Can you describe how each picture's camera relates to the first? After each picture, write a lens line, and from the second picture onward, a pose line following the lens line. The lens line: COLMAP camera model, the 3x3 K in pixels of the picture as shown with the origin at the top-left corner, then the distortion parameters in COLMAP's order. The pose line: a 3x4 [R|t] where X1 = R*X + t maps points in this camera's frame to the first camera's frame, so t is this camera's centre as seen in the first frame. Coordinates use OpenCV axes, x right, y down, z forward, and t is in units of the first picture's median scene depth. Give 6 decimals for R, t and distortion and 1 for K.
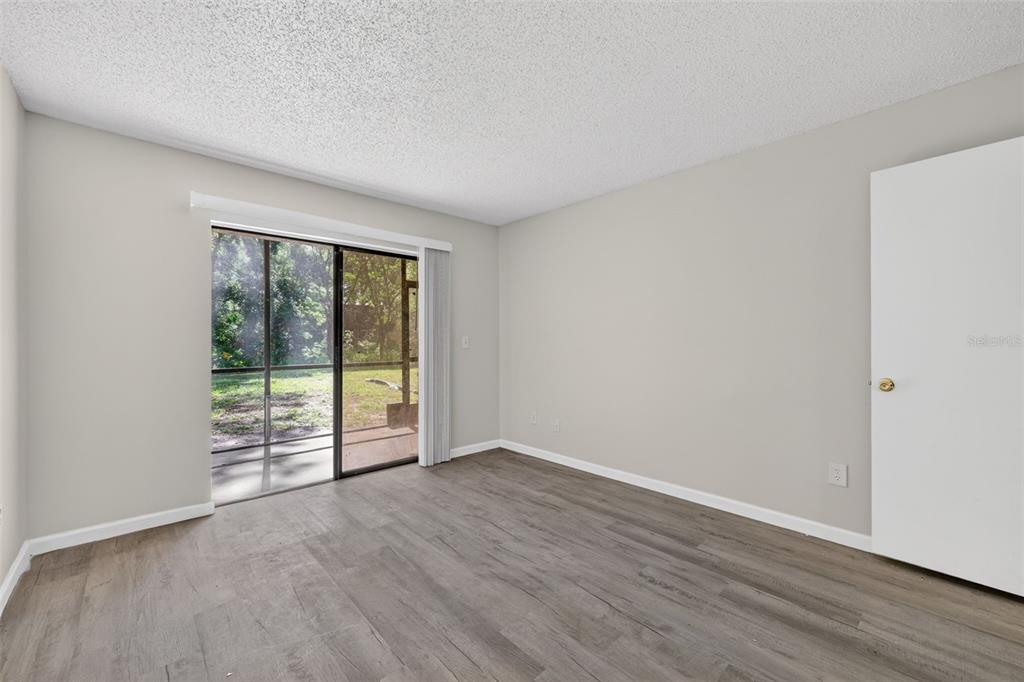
lens RADIAL K [[413.1, 0, 512.4], [0, 413.1, 337.4], [0, 0, 1]] dist [-0.002309, 0.000192]
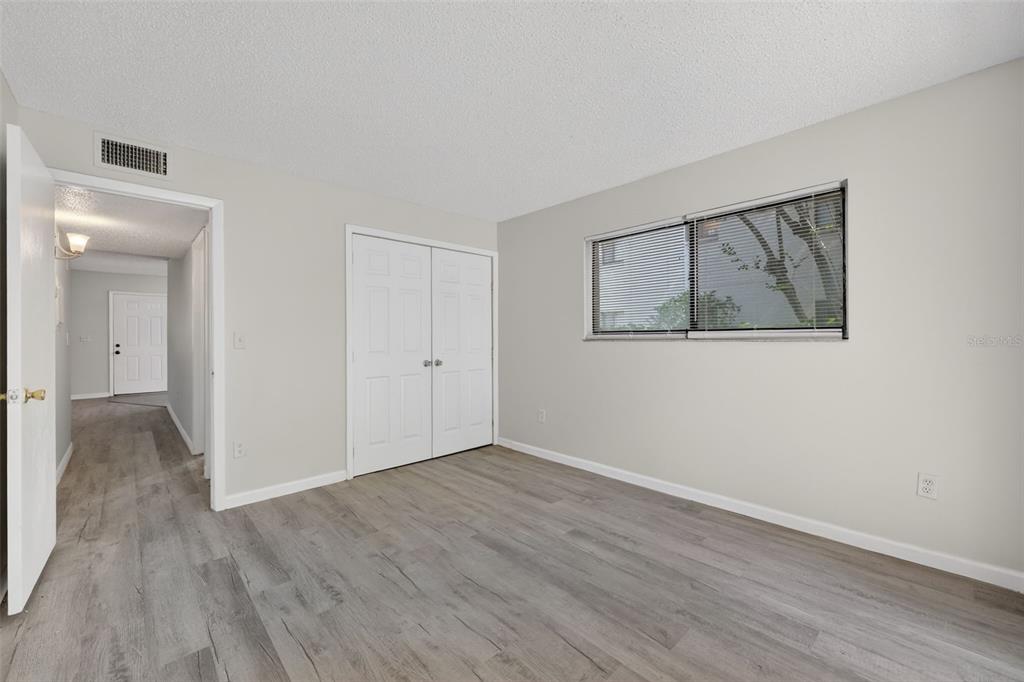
lens RADIAL K [[413.1, 0, 508.2], [0, 413.1, 338.2], [0, 0, 1]] dist [-0.002309, 0.000192]
pose [[-0.999977, 0.006706, 0.001424, -0.049045], [0.006697, 0.999959, -0.006039, 0.012321], [-0.001464, -0.006029, -0.999981, 1.645752]]
